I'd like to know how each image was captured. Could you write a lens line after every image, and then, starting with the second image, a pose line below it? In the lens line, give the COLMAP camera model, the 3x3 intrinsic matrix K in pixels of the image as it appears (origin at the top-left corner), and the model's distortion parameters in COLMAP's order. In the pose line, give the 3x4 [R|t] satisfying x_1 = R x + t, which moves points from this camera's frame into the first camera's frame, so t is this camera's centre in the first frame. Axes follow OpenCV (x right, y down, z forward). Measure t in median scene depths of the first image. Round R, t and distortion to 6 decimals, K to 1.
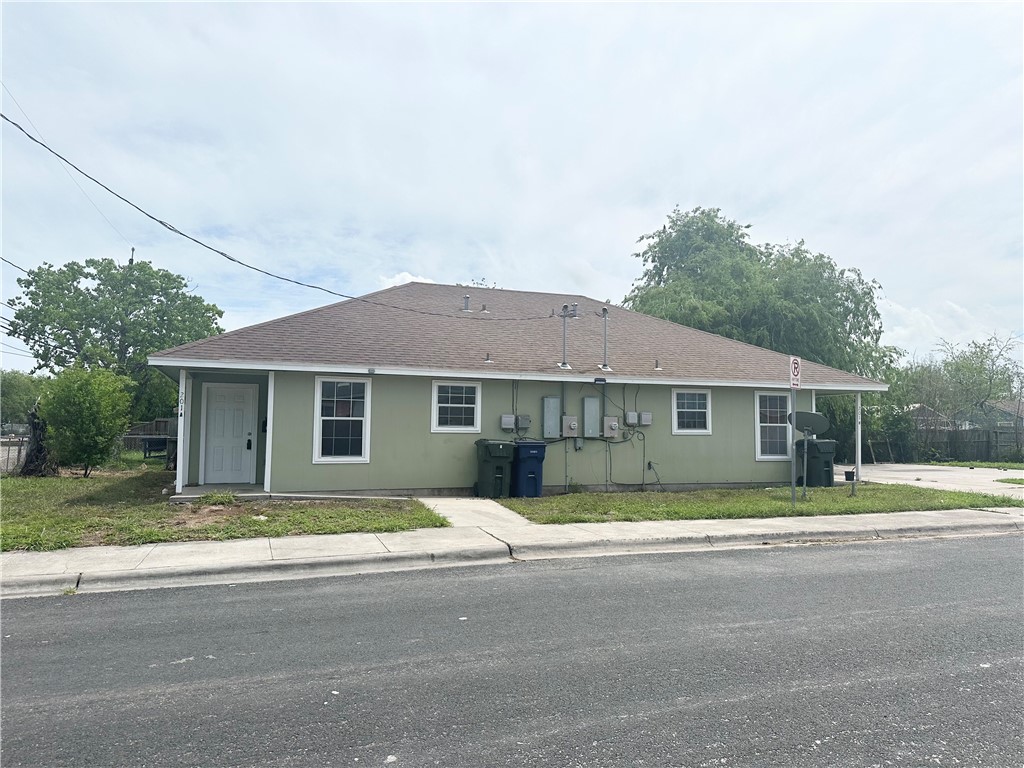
lens RADIAL K [[706.6, 0, 511.1], [0, 706.6, 382.0], [0, 0, 1]] dist [0.009195, -0.000736]
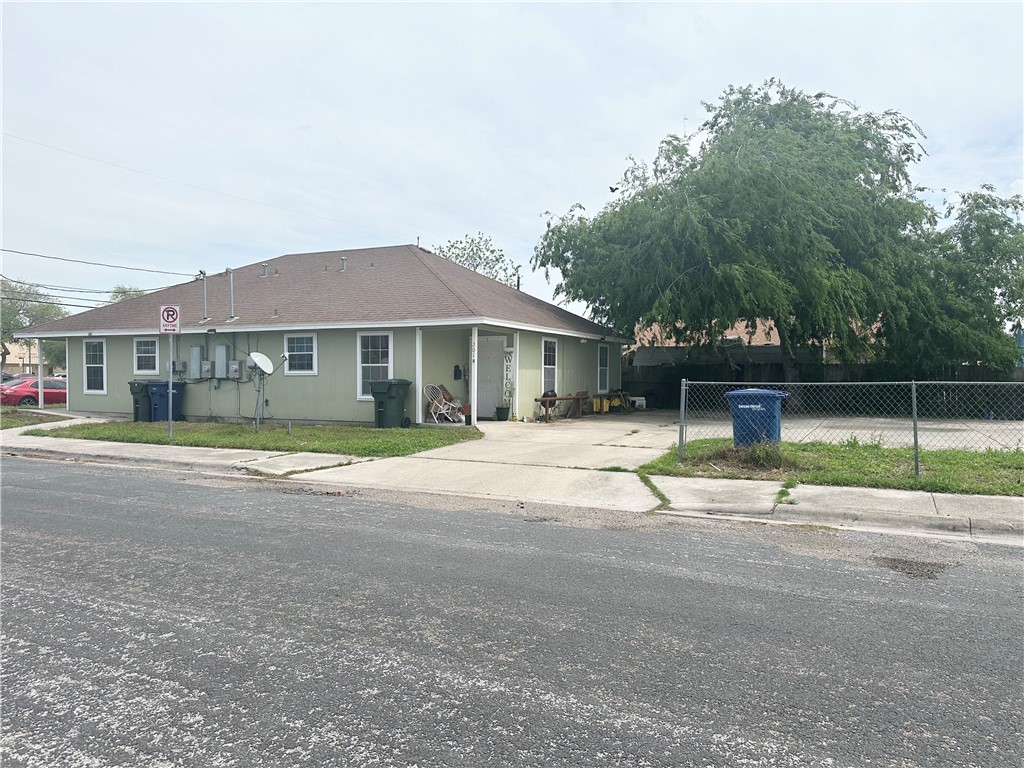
lens RADIAL K [[706.6, 0, 511.3], [0, 706.6, 388.6], [0, 0, 1]] dist [0.009195, -0.000736]
pose [[0.712571, 0.007160, -0.701564, 1.259537], [0.051869, 0.996674, 0.062854, 0.043504], [0.699680, -0.081177, 0.709829, 0.454564]]
